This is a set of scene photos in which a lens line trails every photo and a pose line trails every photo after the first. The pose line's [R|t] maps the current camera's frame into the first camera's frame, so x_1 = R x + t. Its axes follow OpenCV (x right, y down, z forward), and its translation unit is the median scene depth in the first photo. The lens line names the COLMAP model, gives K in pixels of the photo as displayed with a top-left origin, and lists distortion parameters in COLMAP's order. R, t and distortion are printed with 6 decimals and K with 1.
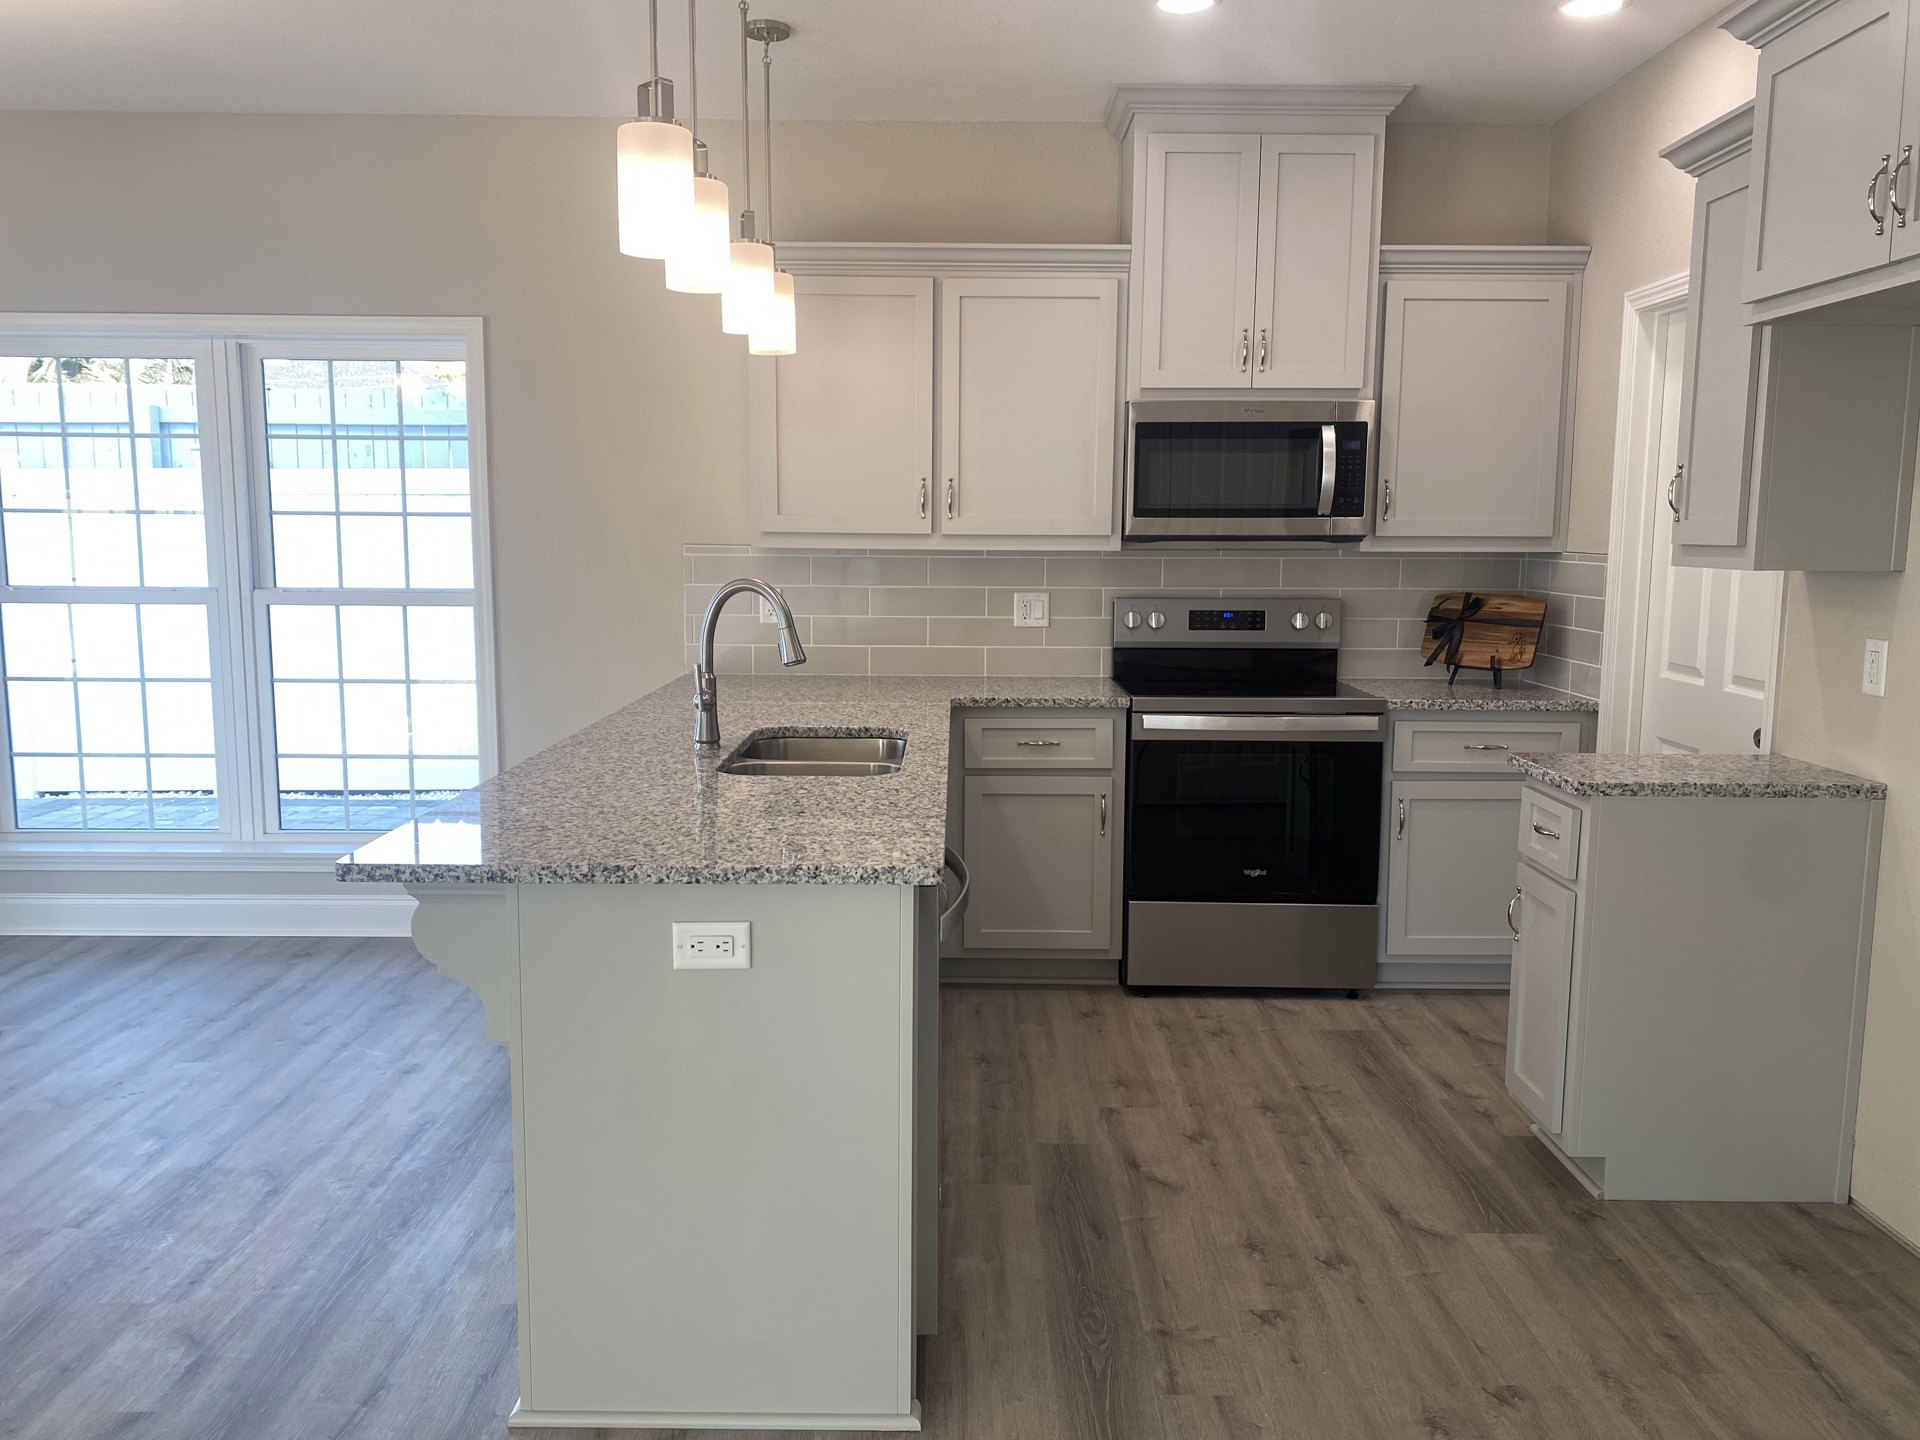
lens RADIAL K [[1443.2, 0, 969.9], [0, 1443.2, 715.9], [0, 0, 1]] dist [0.052048, -0.061544]
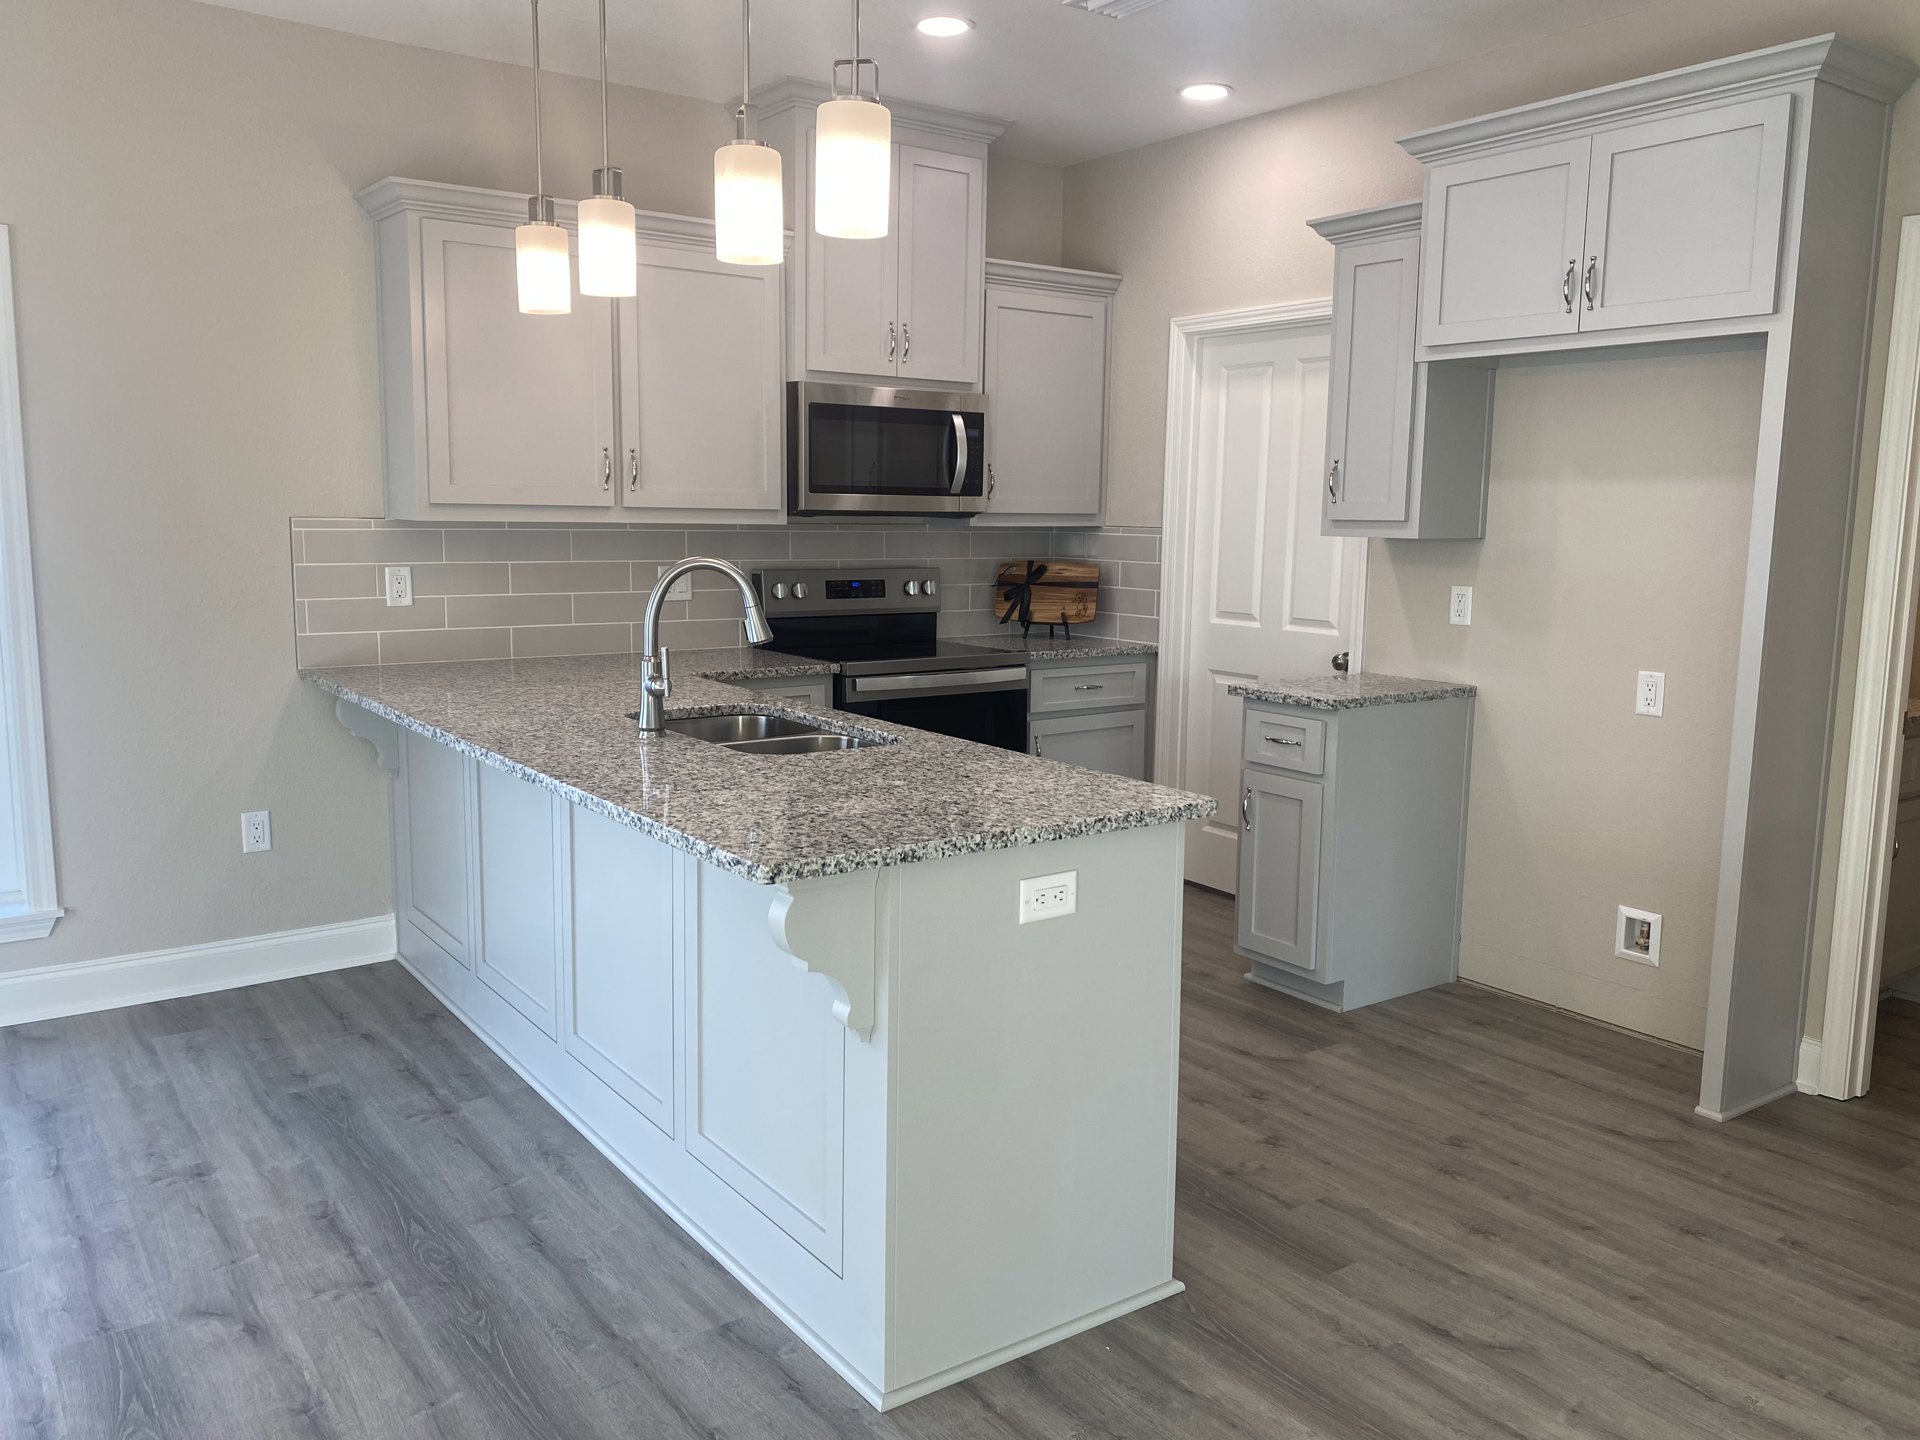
lens RADIAL K [[1443.2, 0, 966.7], [0, 1443.2, 709.5], [0, 0, 1]] dist [0.052048, -0.061544]
pose [[0.814445, -0.076427, 0.575185, -0.444238], [0.067109, 0.997042, 0.037457, -0.013195], [-0.576347, 0.008094, 0.817165, 0.083659]]
